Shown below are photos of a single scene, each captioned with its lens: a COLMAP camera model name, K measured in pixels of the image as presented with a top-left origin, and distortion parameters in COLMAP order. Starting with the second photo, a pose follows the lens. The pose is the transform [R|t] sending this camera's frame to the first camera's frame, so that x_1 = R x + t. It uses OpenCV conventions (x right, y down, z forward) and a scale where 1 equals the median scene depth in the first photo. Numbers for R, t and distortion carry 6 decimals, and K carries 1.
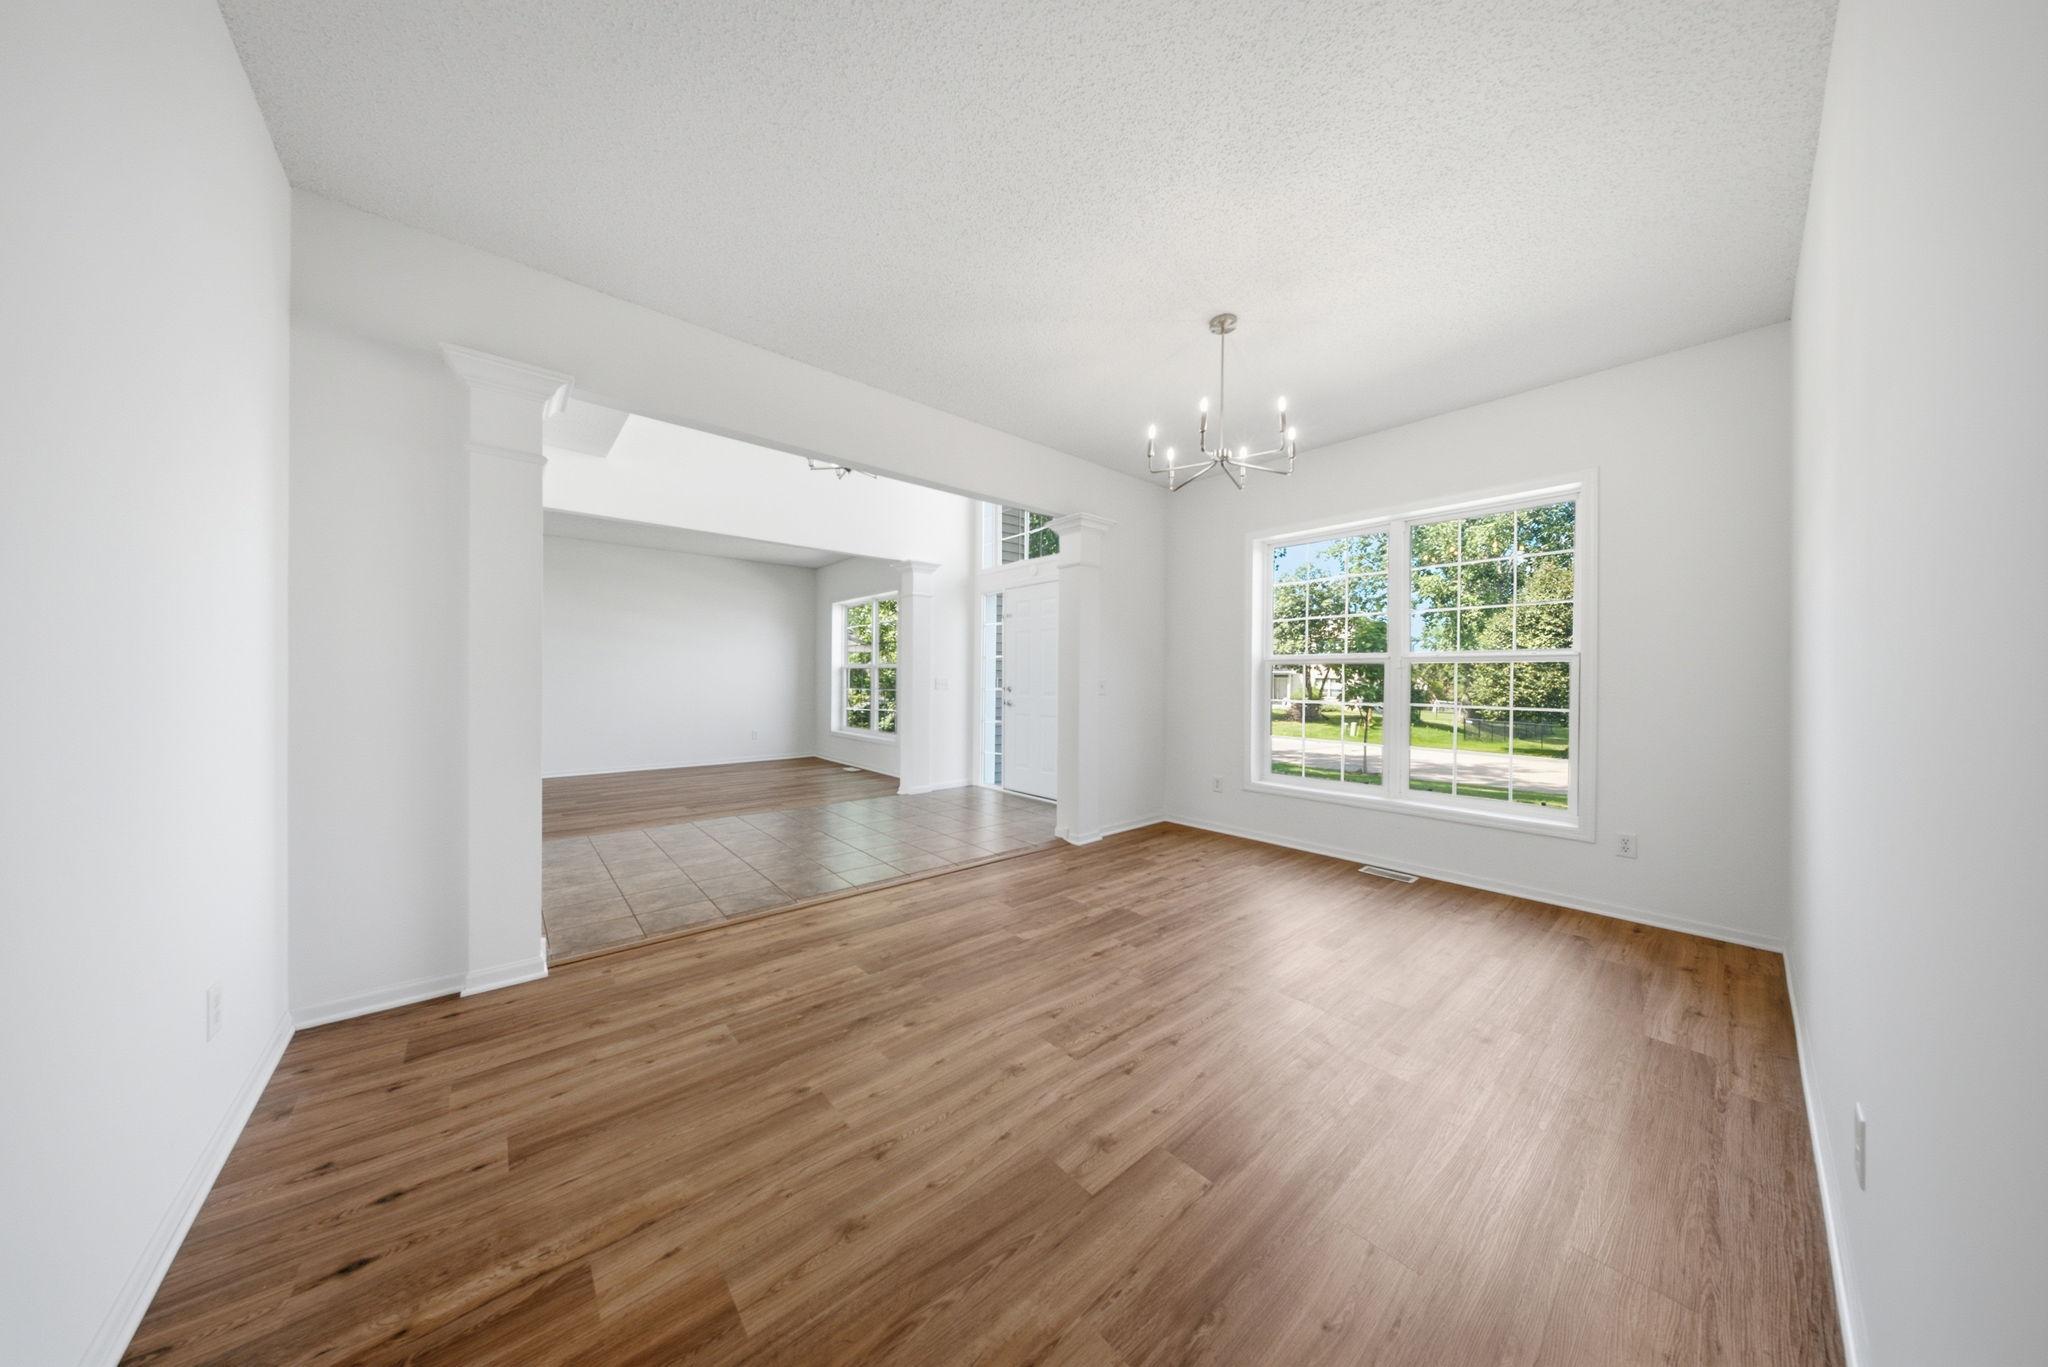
lens RADIAL K [[605.5, 0, 1012.1], [0, 605.5, 680.9], [0, 0, 1]] dist [-0.003944, -0.000039]
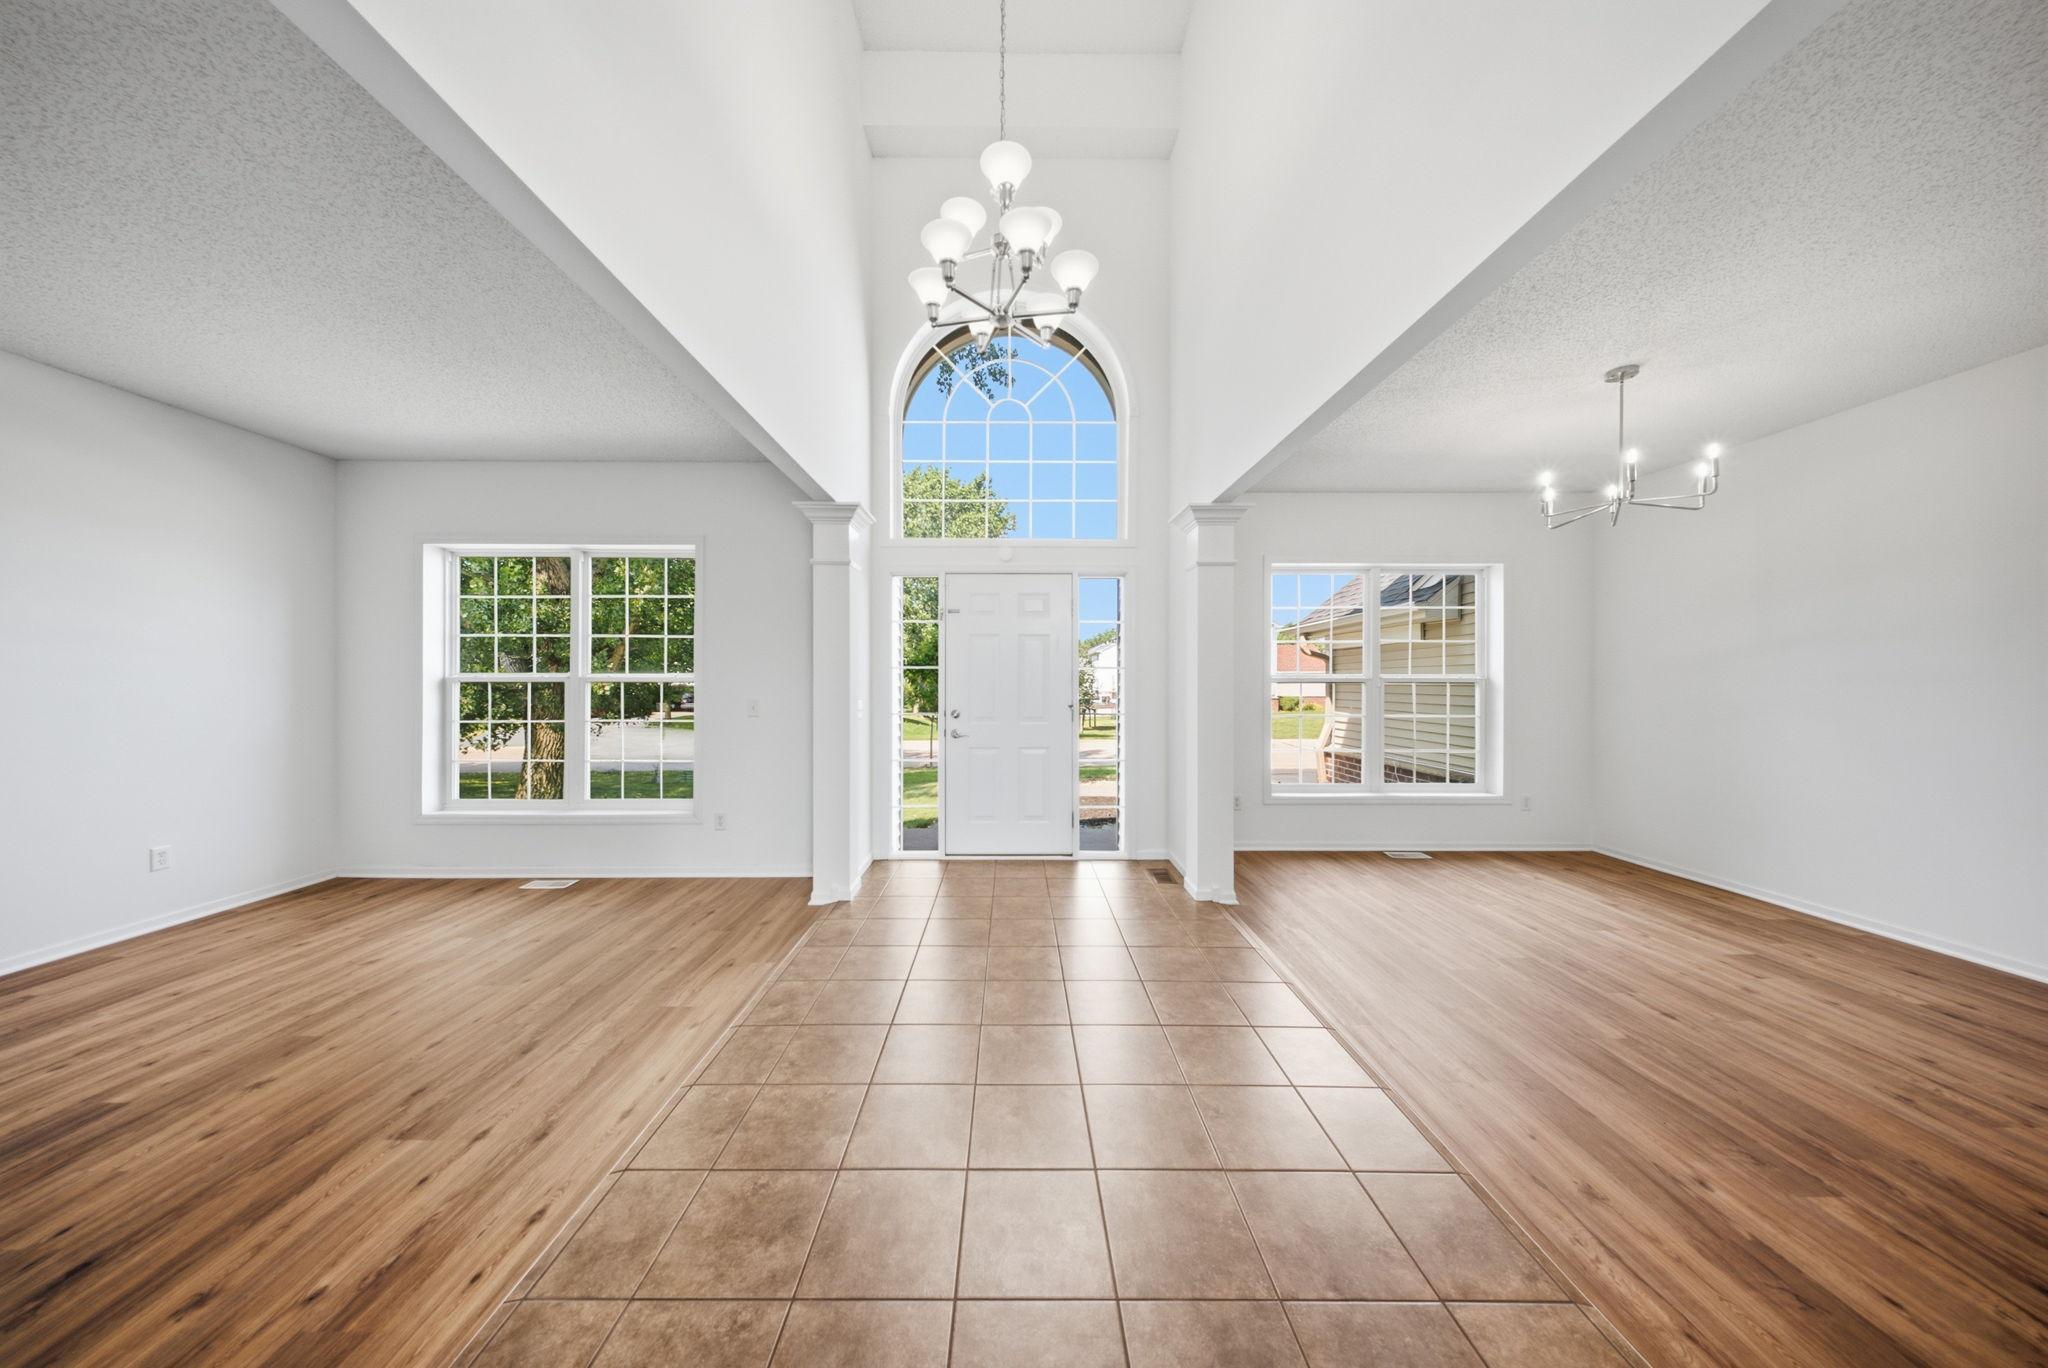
lens RADIAL K [[605.5, 0, 1012.1], [0, 605.5, 681.4], [0, 0, 1]] dist [-0.003944, -0.000039]
pose [[0.650752, -0.007563, 0.759253, -0.491593], [0.008546, 0.999960, 0.002636, -0.025702], [-0.759242, 0.004774, 0.650790, 0.478592]]
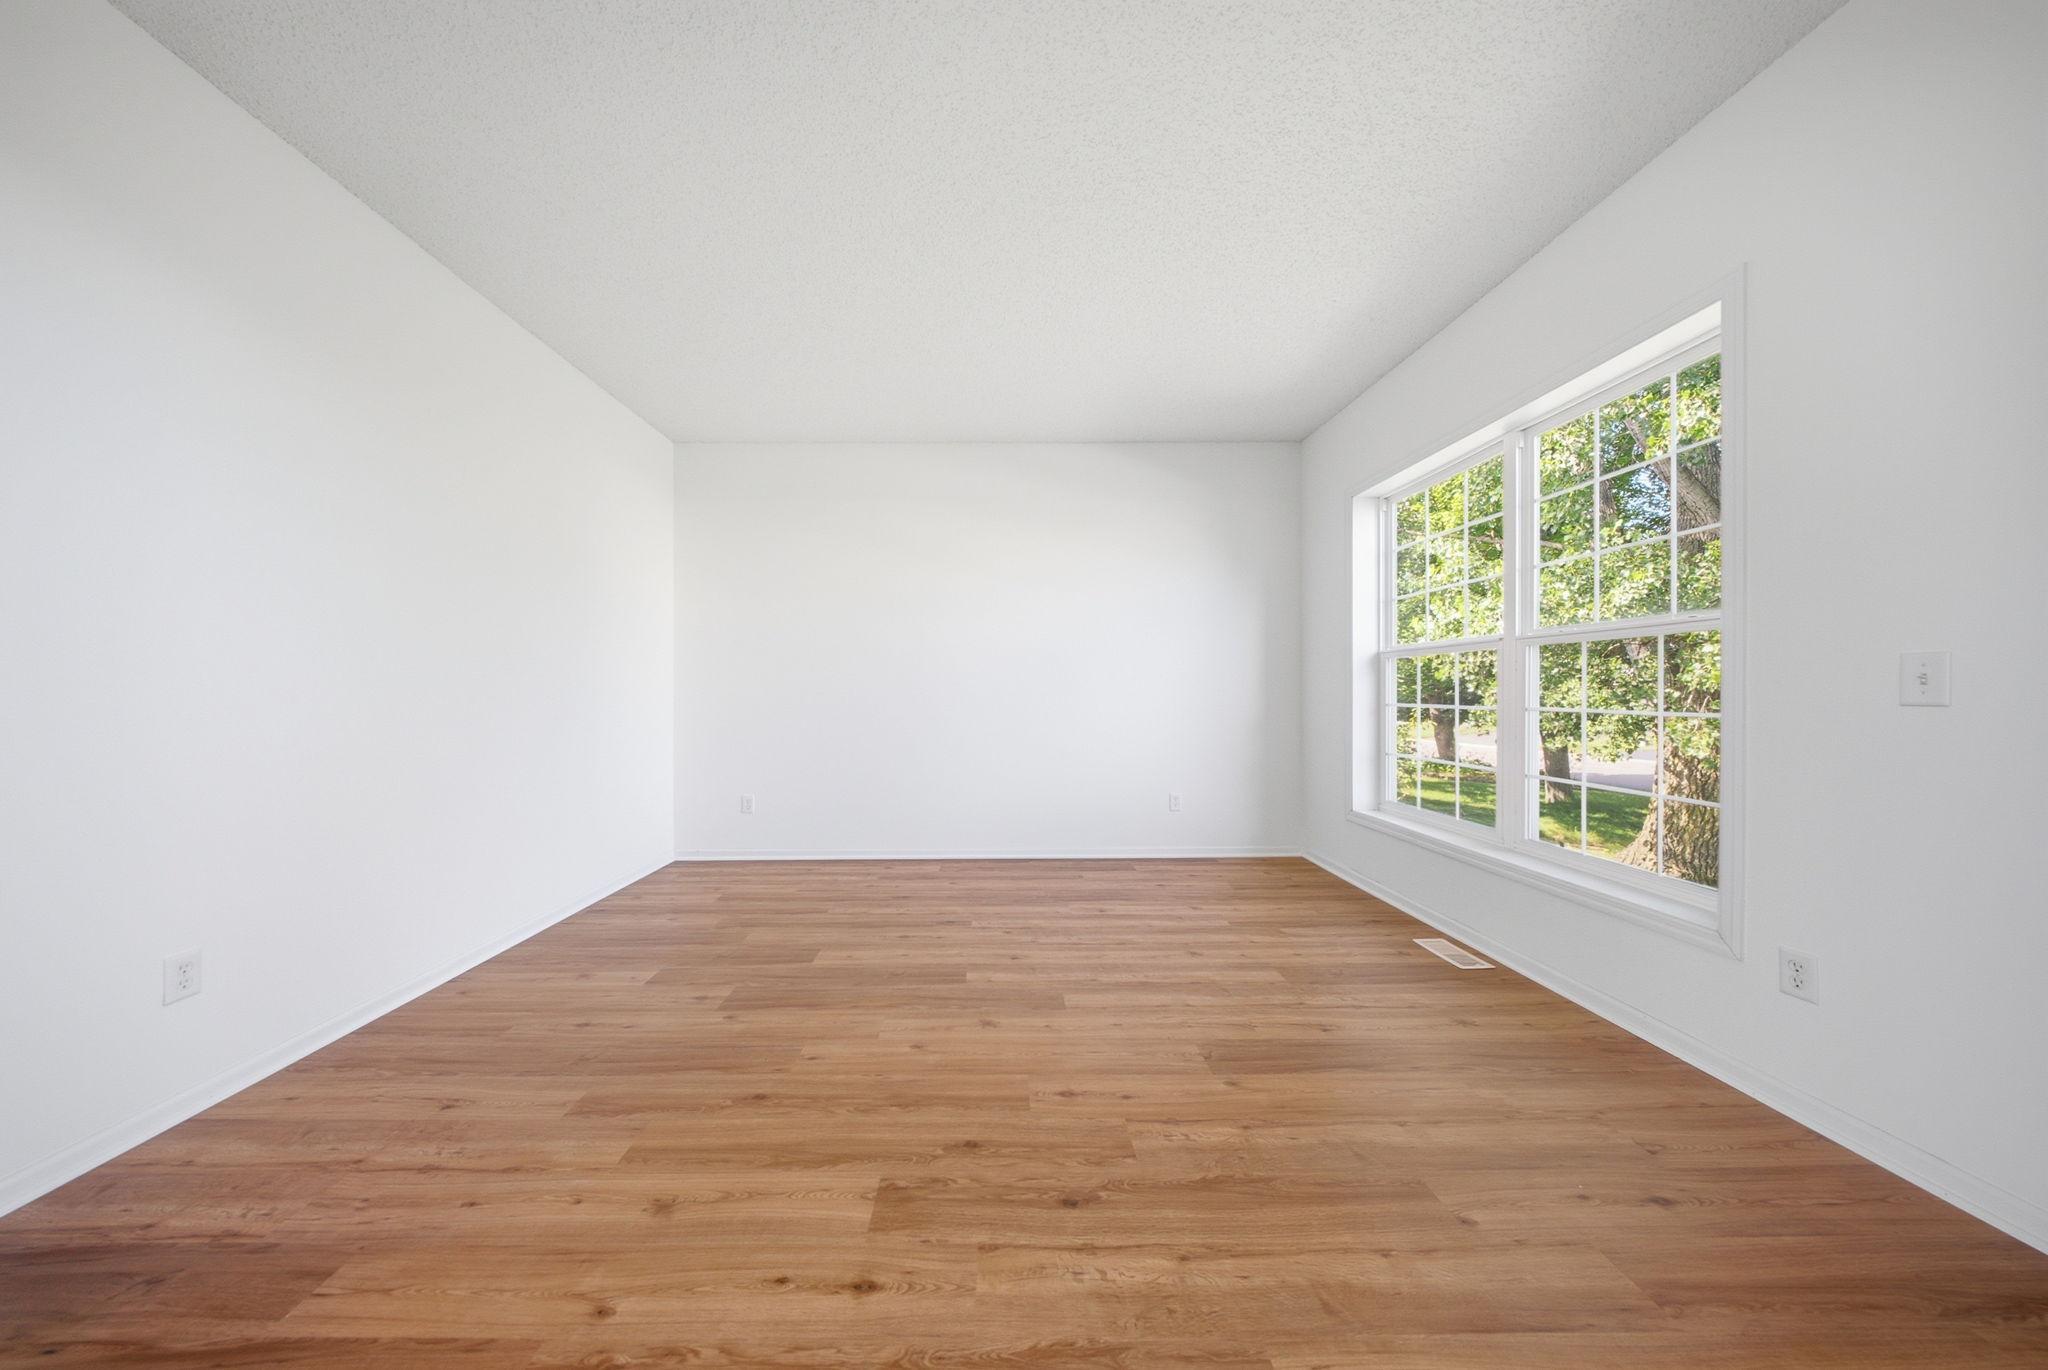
lens RADIAL K [[606.3, 0, 1030.6], [0, 606.3, 703.7], [0, 0, 1]] dist [-0.004809, -0.000027]
pose [[0.759766, 0.000577, -0.650196, -0.273478], [0.006718, 0.999939, 0.008738, 0.006547], [0.650162, -0.011007, 0.759716, 0.757461]]
